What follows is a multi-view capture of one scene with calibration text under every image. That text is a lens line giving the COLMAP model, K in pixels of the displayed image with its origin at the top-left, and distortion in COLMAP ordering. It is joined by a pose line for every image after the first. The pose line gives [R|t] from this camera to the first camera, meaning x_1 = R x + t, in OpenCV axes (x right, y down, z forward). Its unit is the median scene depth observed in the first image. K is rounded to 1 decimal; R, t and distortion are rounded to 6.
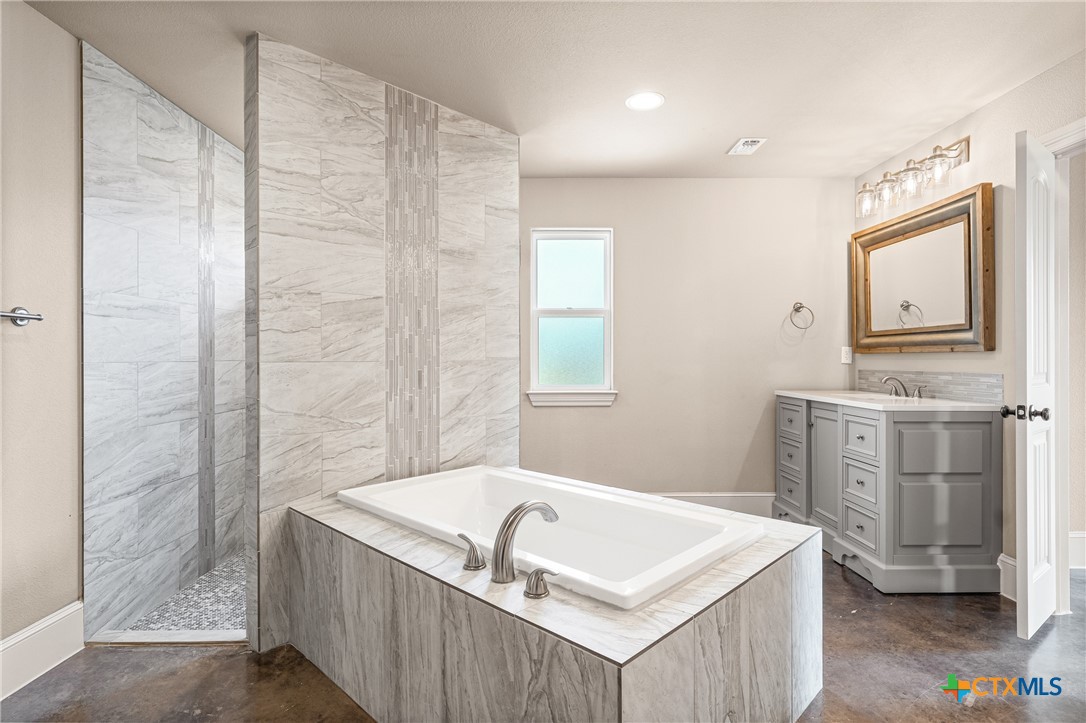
lens RADIAL K [[563.6, 0, 542.7], [0, 563.6, 357.8], [0, 0, 1]] dist [0.000152, 0.000037]
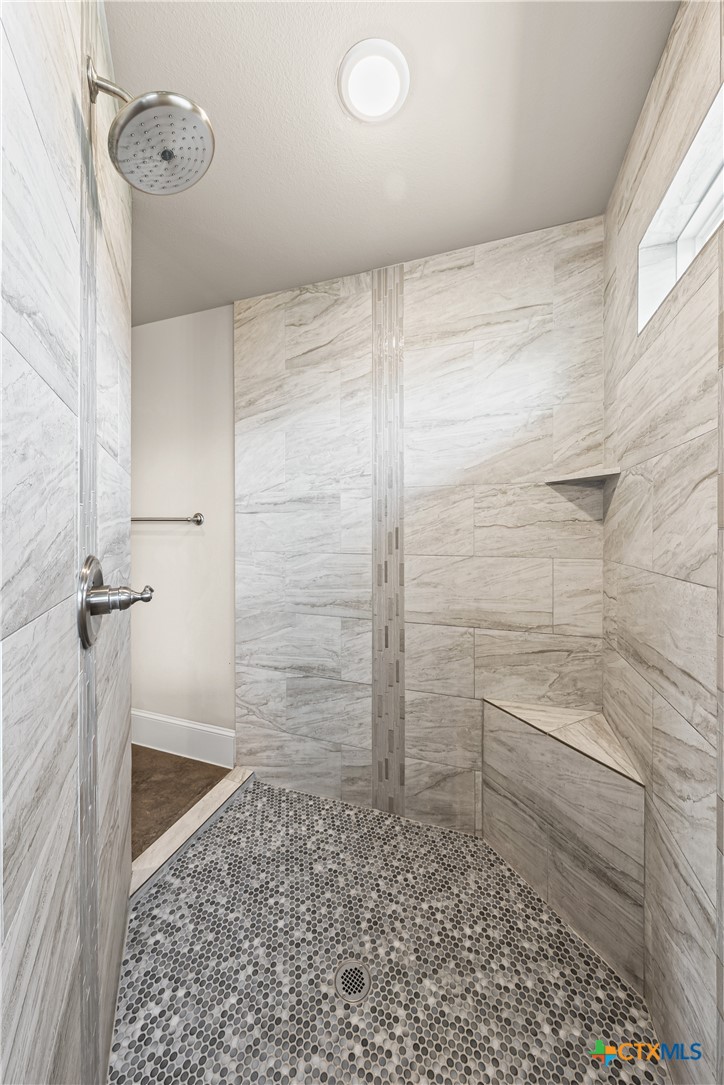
lens RADIAL K [[376.0, 0, 364.5], [0, 376.0, 532.6], [0, 0, 1]] dist [0.002852, 0.000054]
pose [[-0.335763, 0.006281, -0.941925, -0.077016], [-0.002770, 0.999967, 0.007656, -0.031798], [0.941942, 0.005180, -0.335735, 1.237029]]
